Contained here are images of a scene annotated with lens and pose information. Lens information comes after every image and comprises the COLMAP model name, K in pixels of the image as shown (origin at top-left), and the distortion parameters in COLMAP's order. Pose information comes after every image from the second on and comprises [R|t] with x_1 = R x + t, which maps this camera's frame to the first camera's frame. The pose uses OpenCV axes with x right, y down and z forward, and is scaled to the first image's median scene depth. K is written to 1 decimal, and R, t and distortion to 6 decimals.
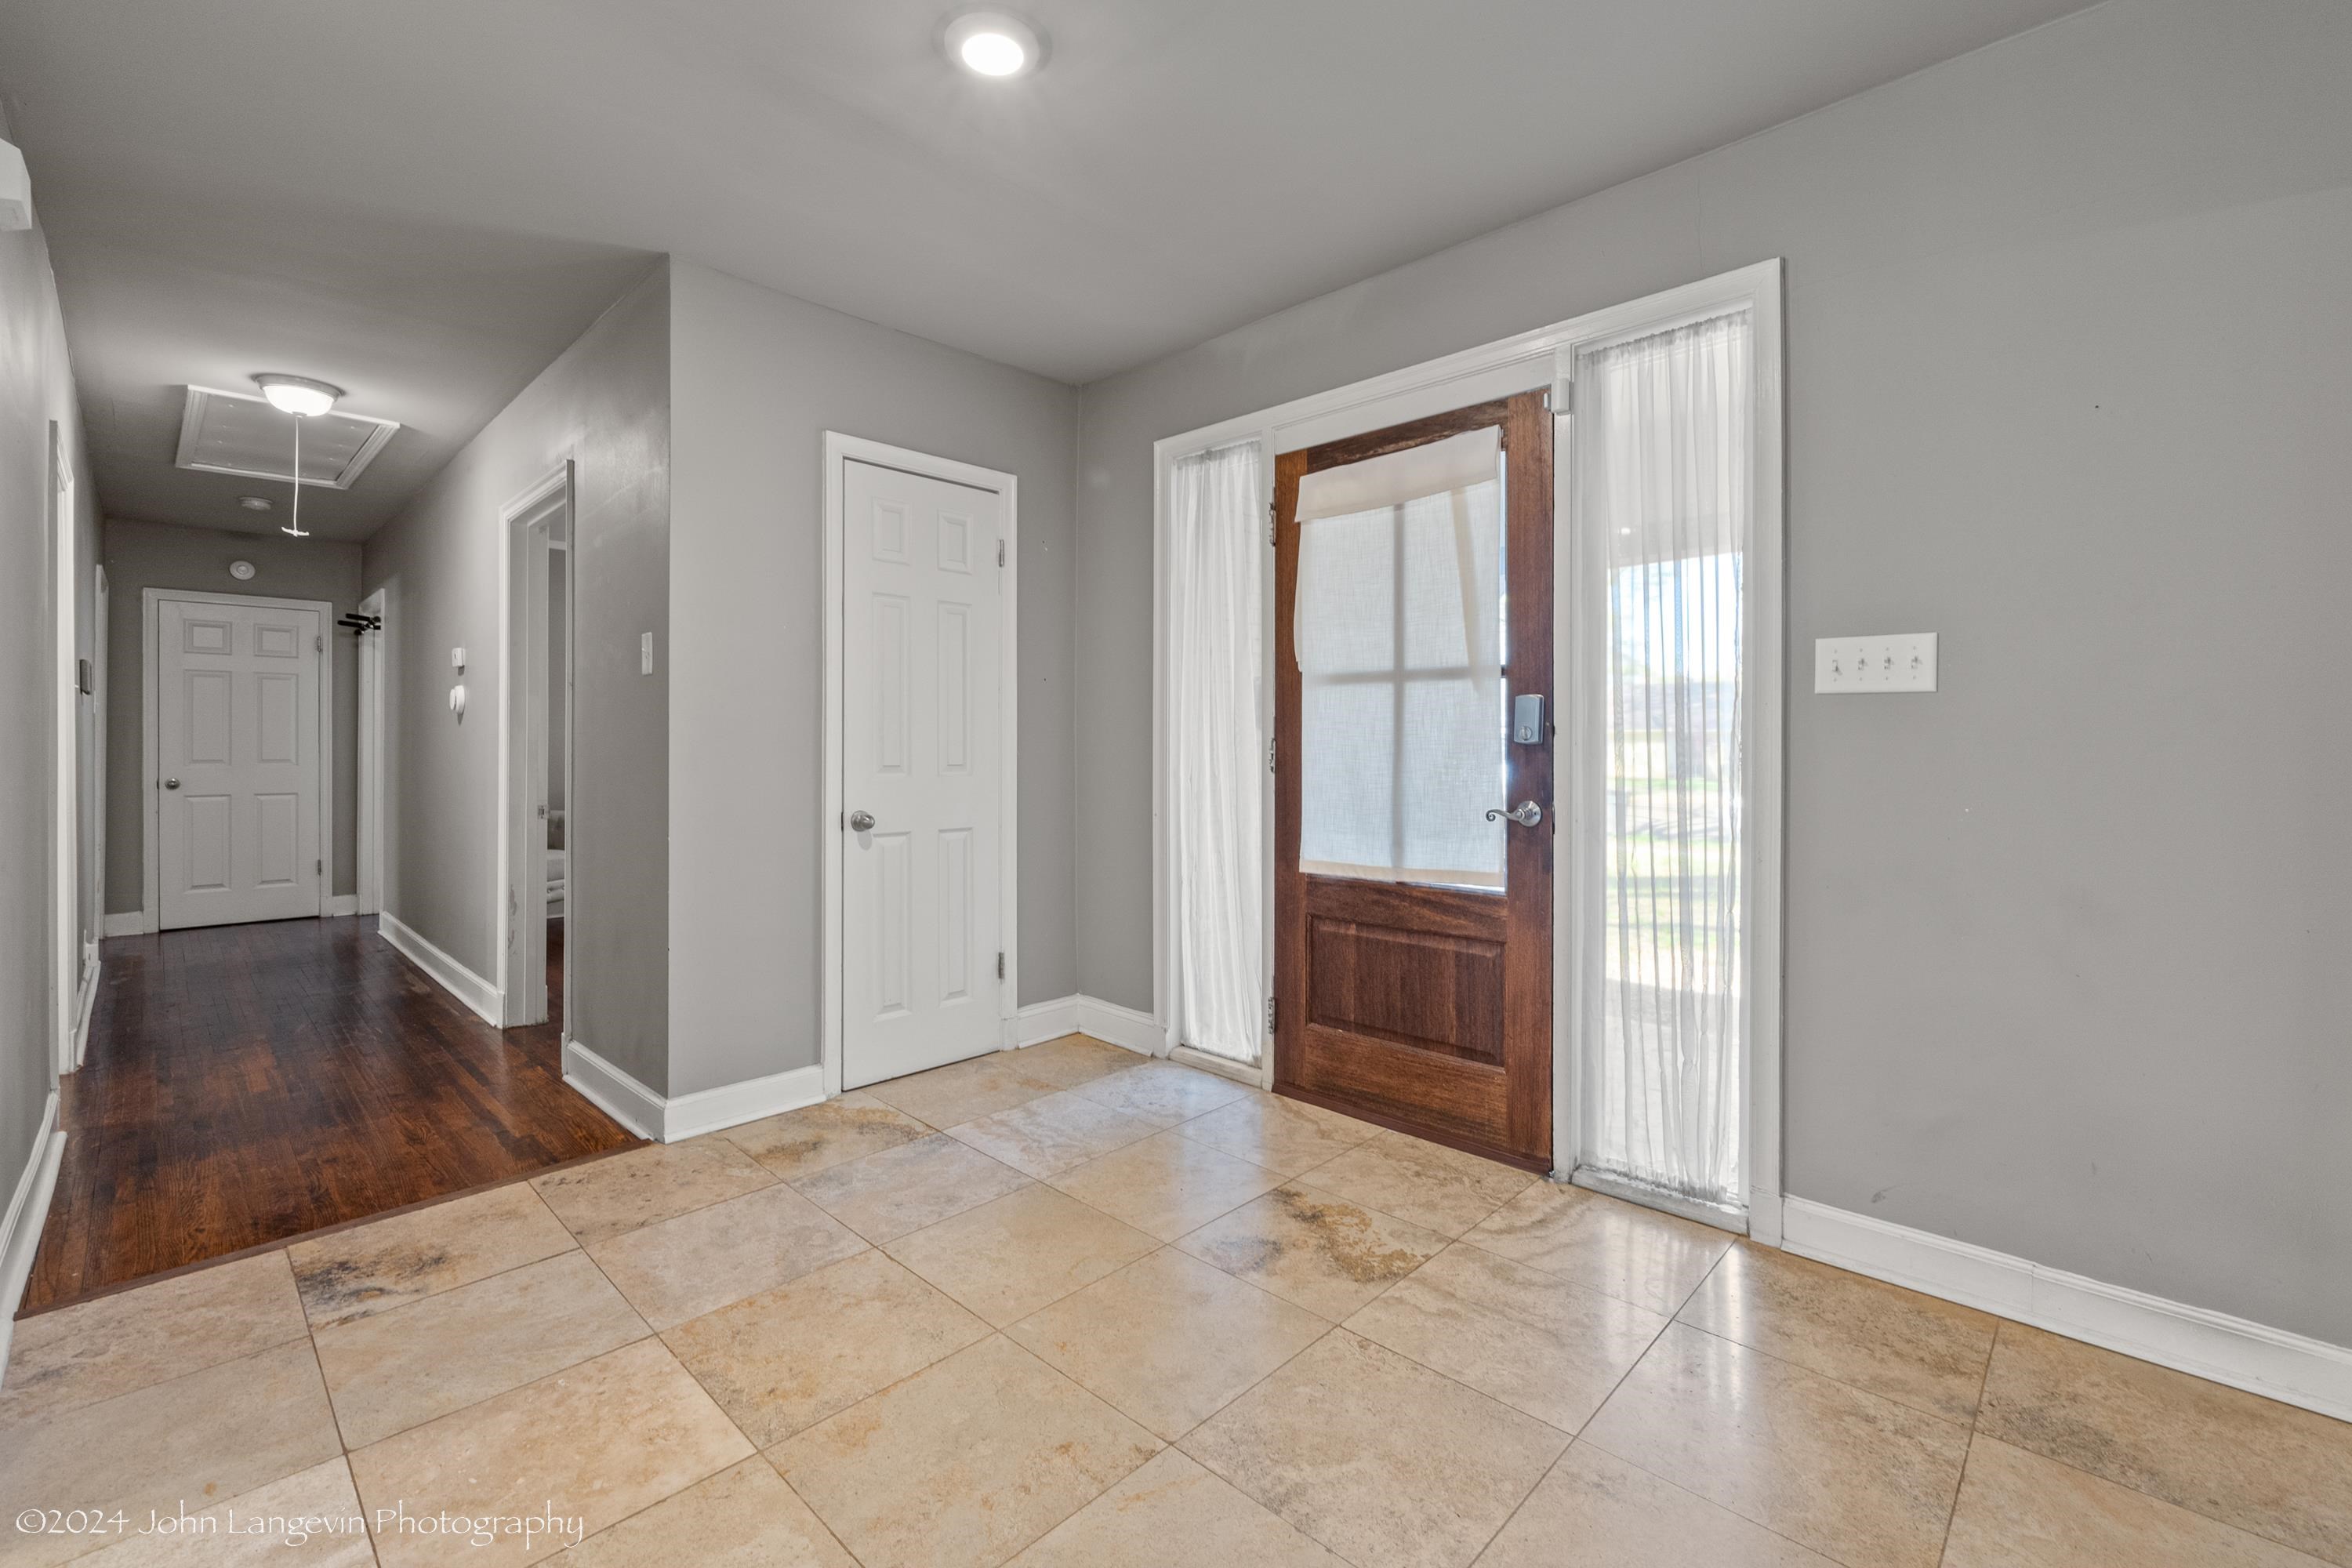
lens RADIAL K [[998.8, 0, 1170.5], [0, 998.8, 744.0], [0, 0, 1]] dist [-0.007146, 0.000327]
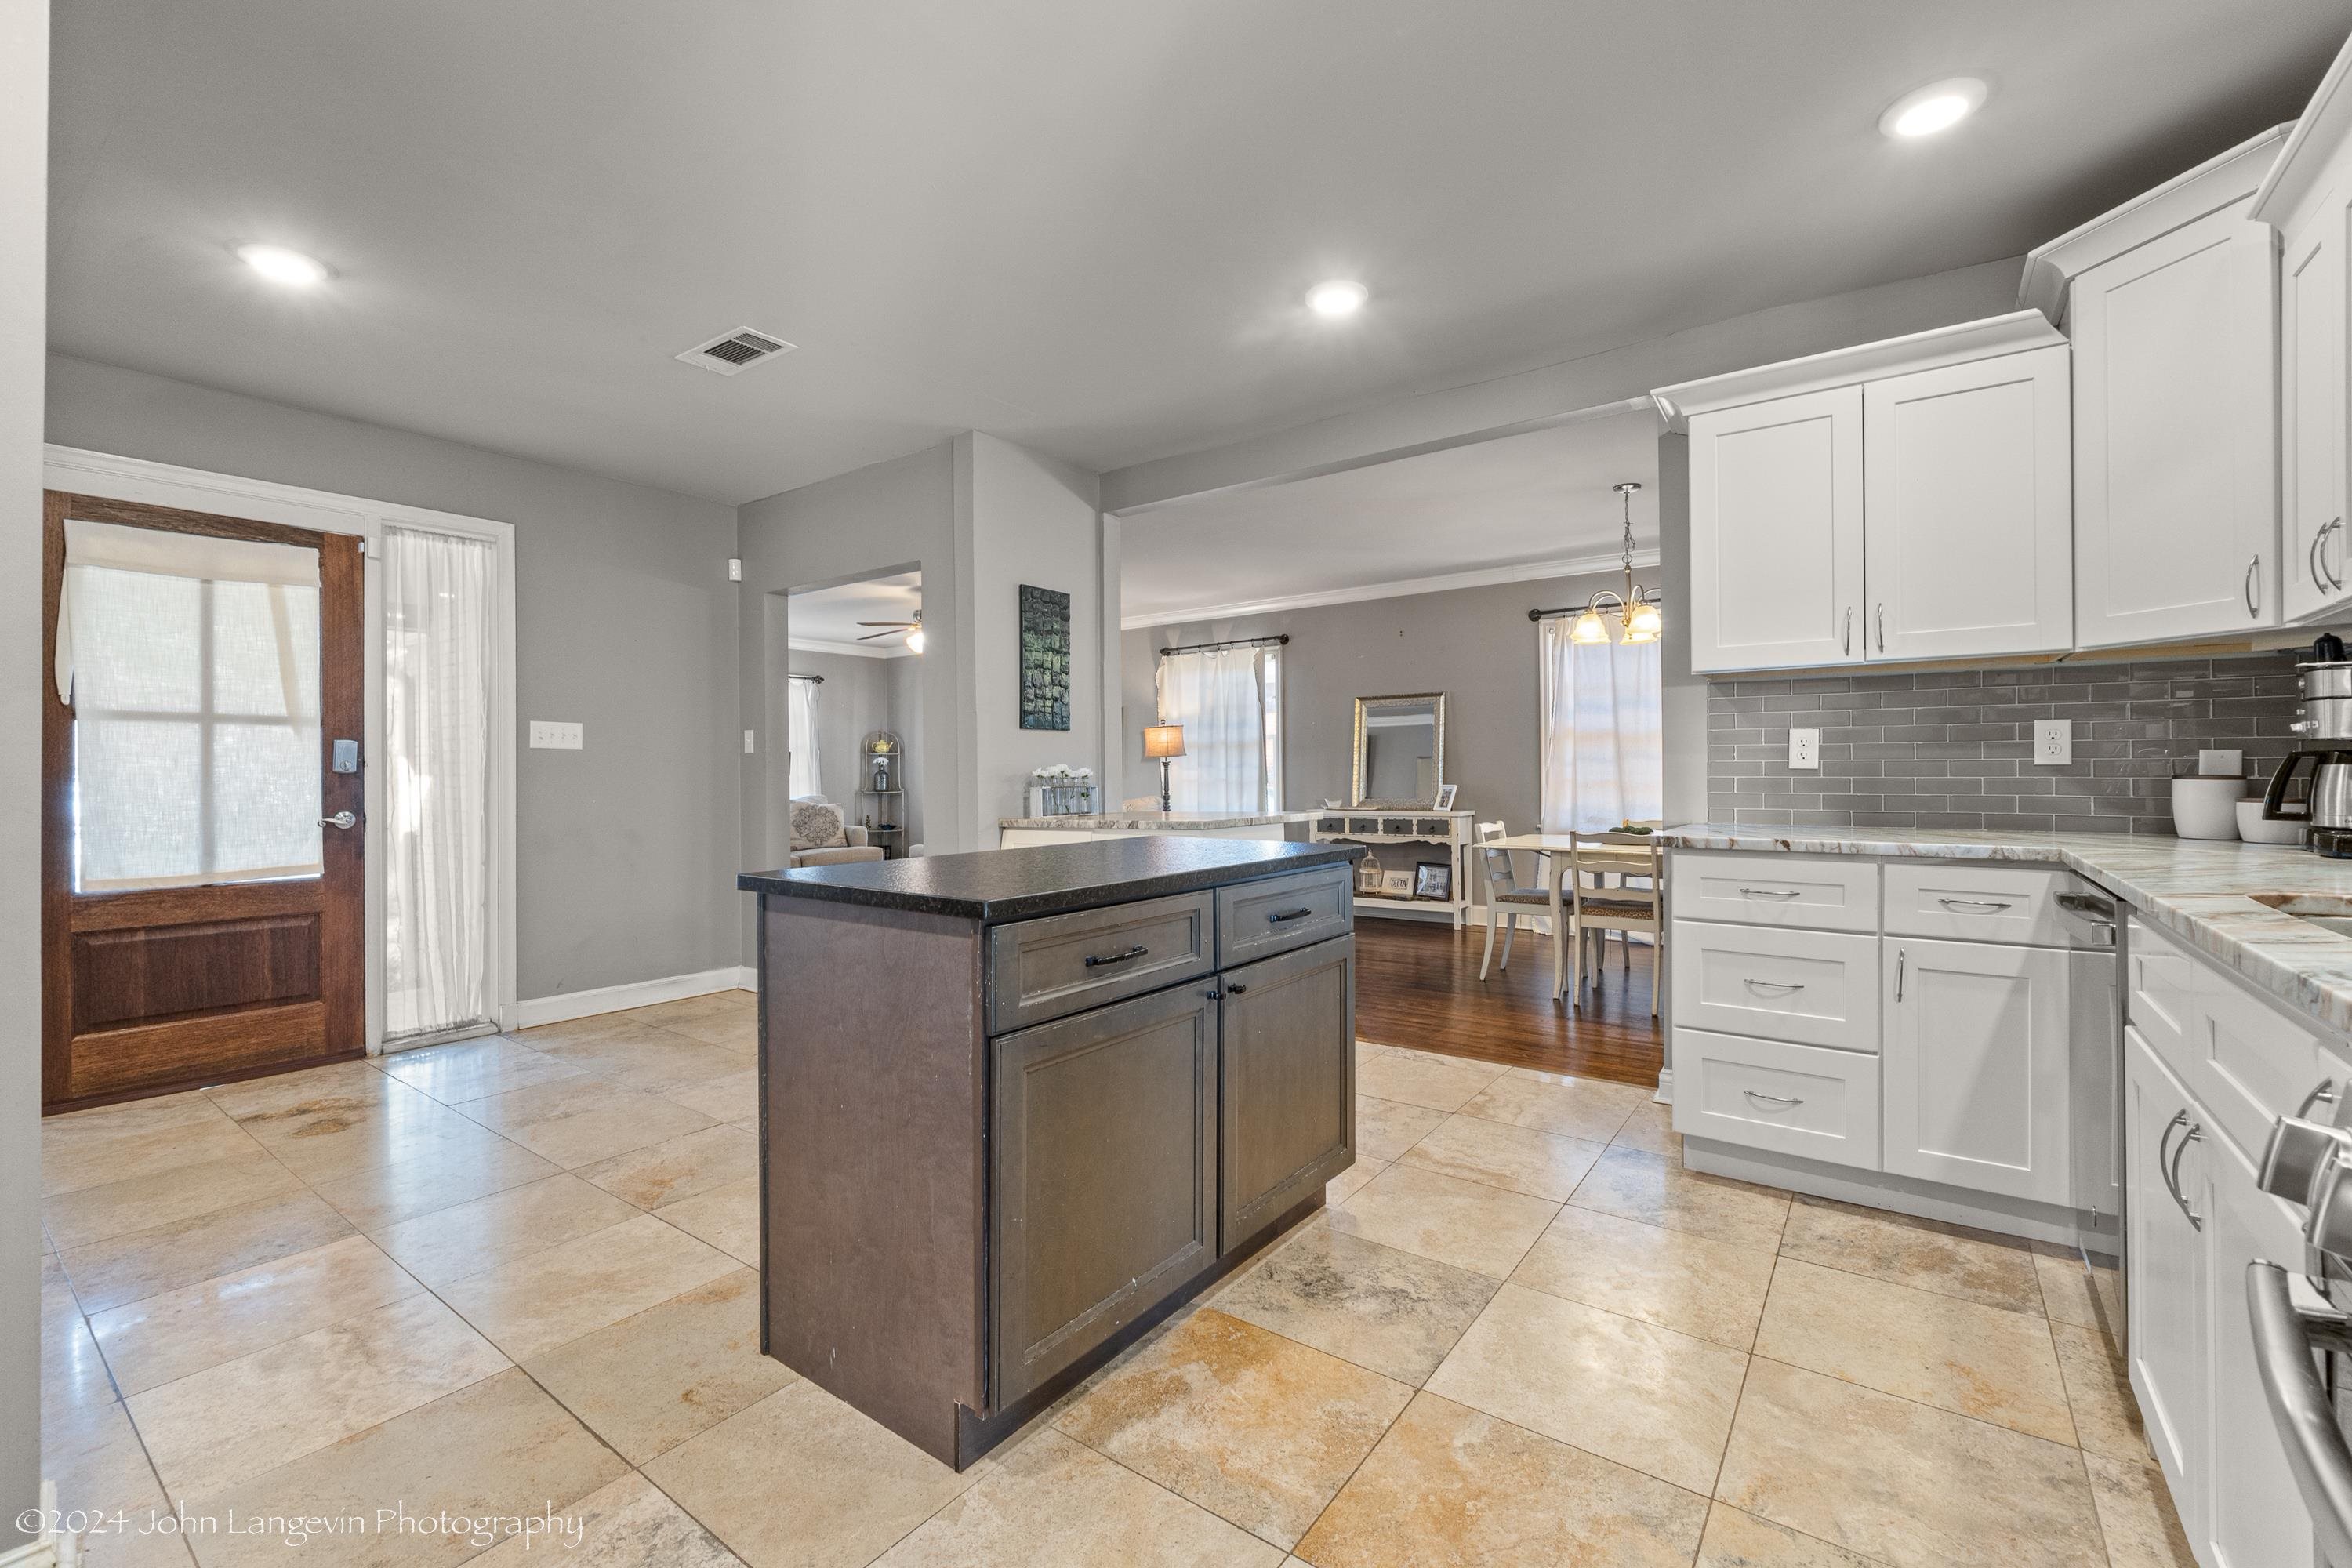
lens RADIAL K [[998.8, 0, 1182.9], [0, 998.8, 775.6], [0, 0, 1]] dist [-0.007146, 0.000327]
pose [[-0.141294, -0.001015, 0.989967, -1.204133], [0.003261, 0.999994, 0.001491, 0.005213], [-0.989962, 0.003439, -0.141289, -0.020322]]
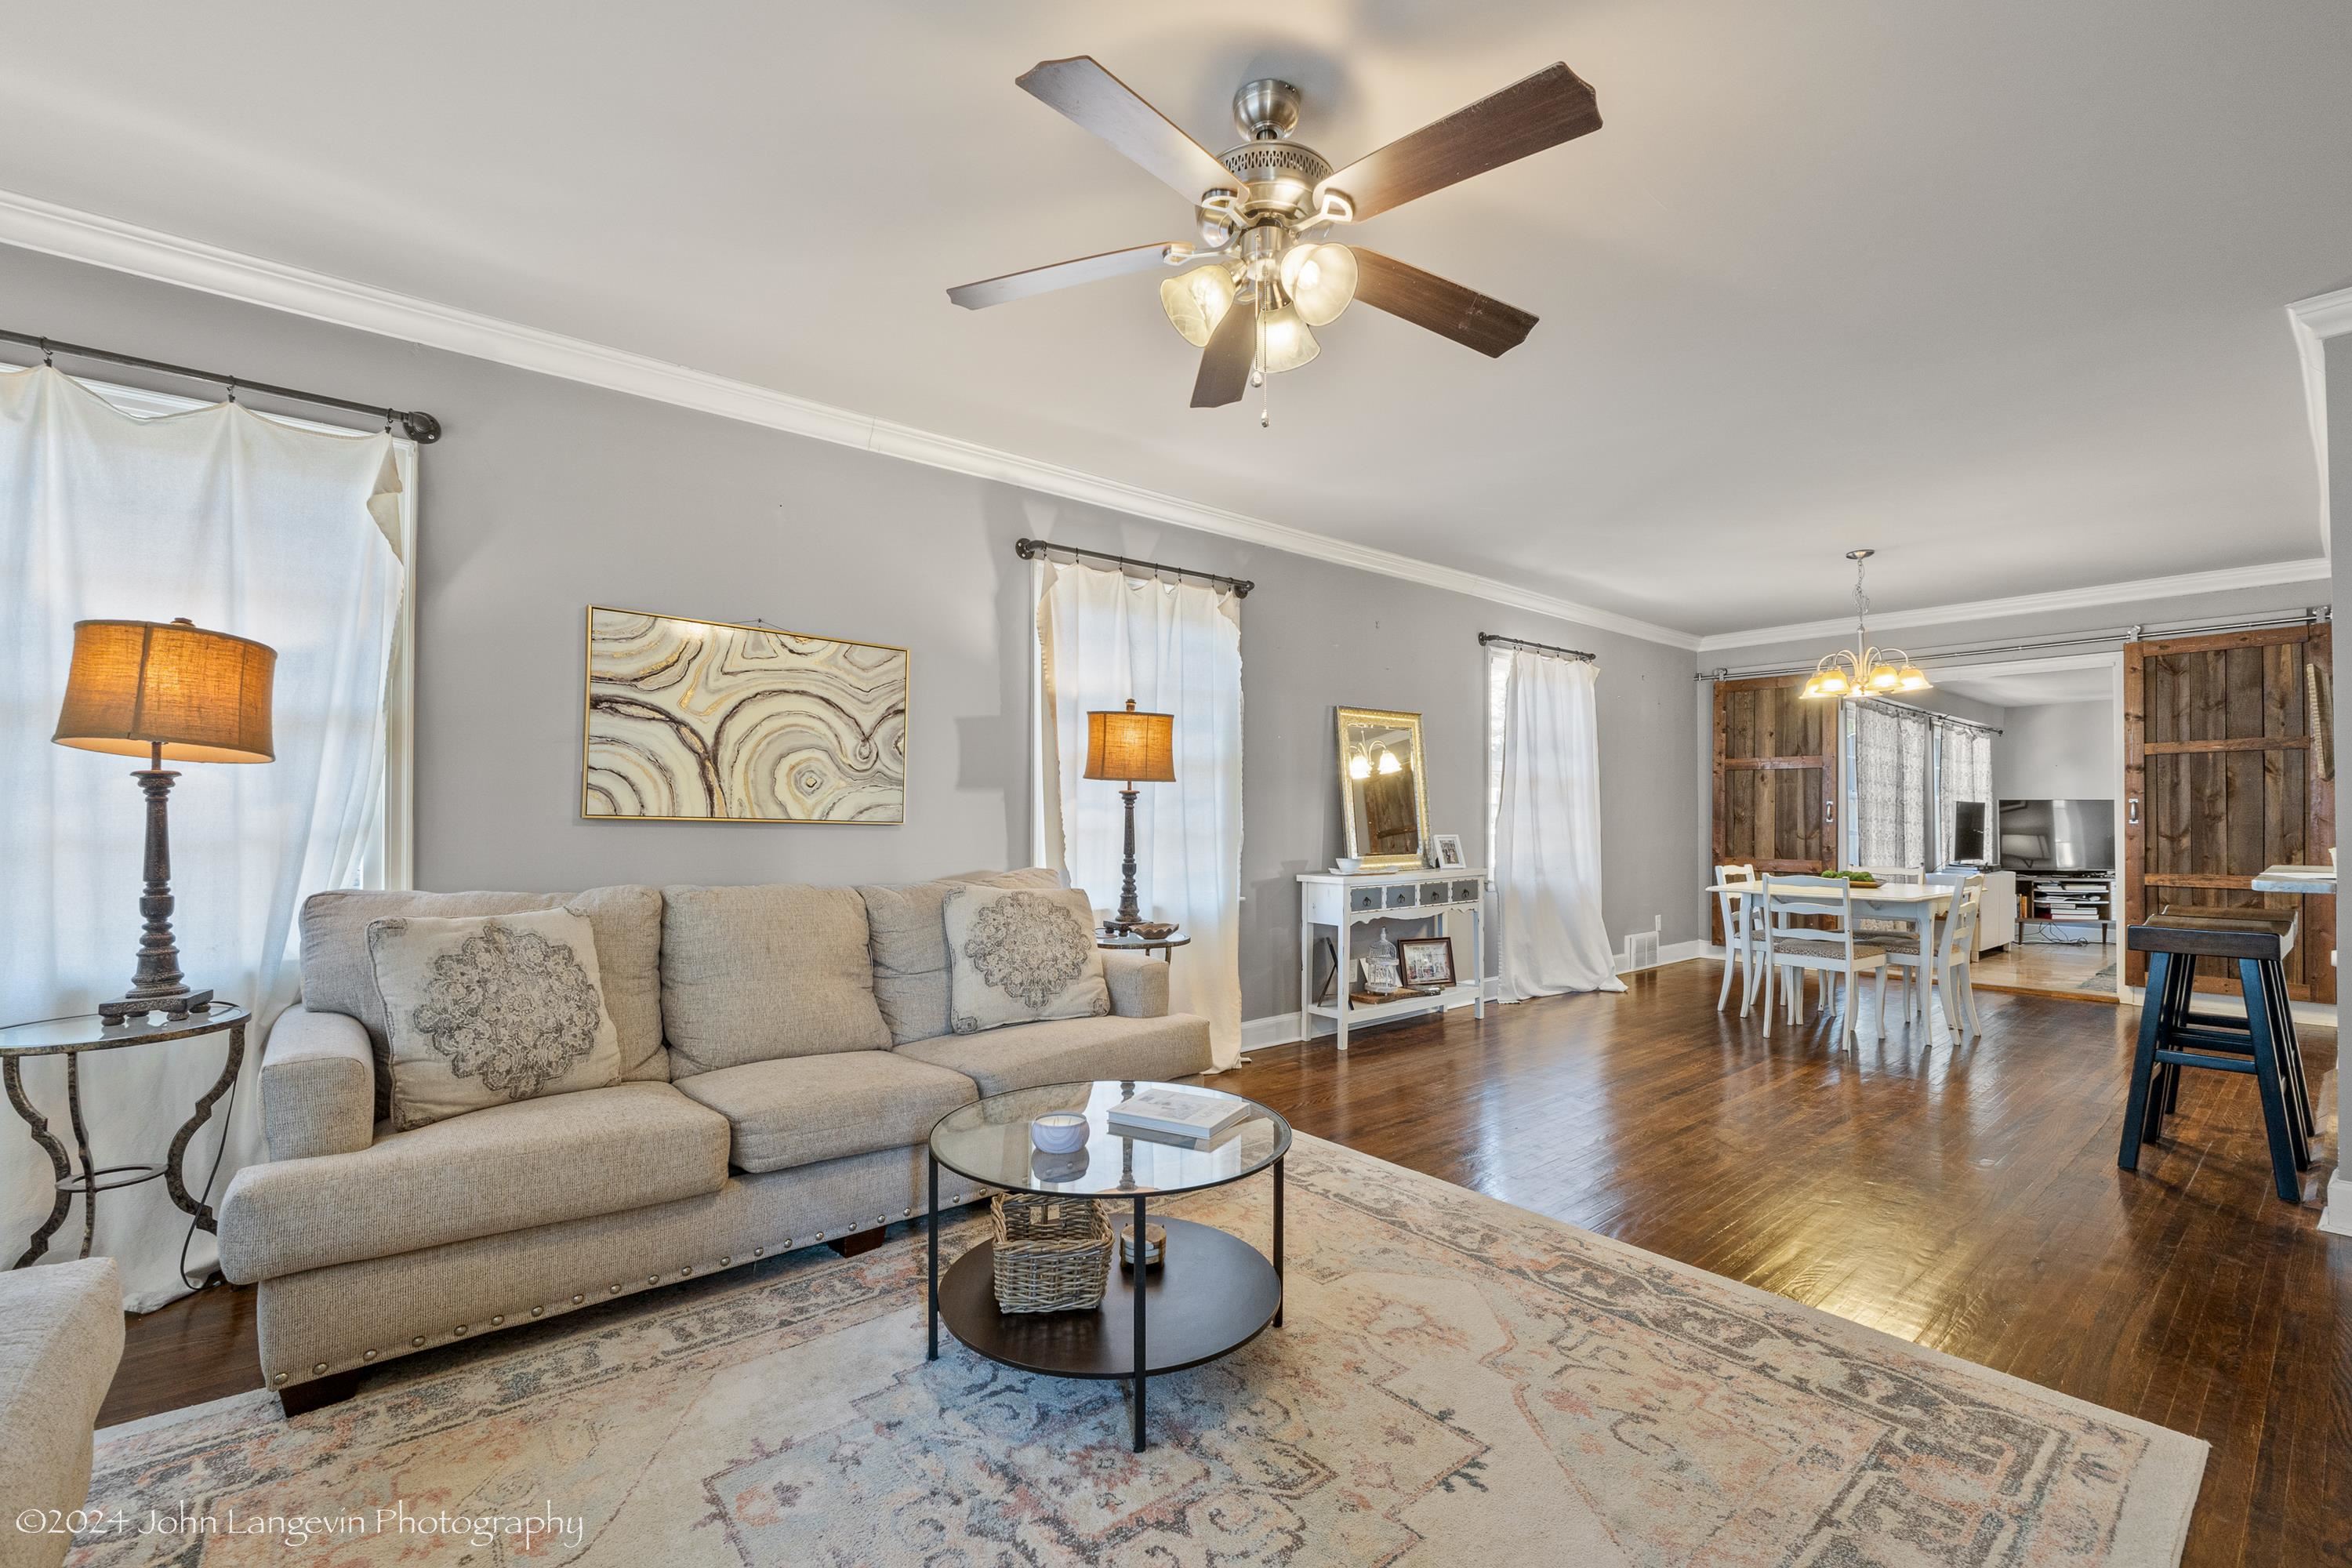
lens RADIAL K [[998.8, 0, 1186.5], [0, 998.8, 807.8], [0, 0, 1]] dist [-0.007146, 0.000327]
pose [[-0.994238, 0.001049, 0.107191, 1.582872], [-0.000596, 0.999883, -0.015306, 0.012413], [-0.107194, -0.015281, -0.994121, 0.985306]]
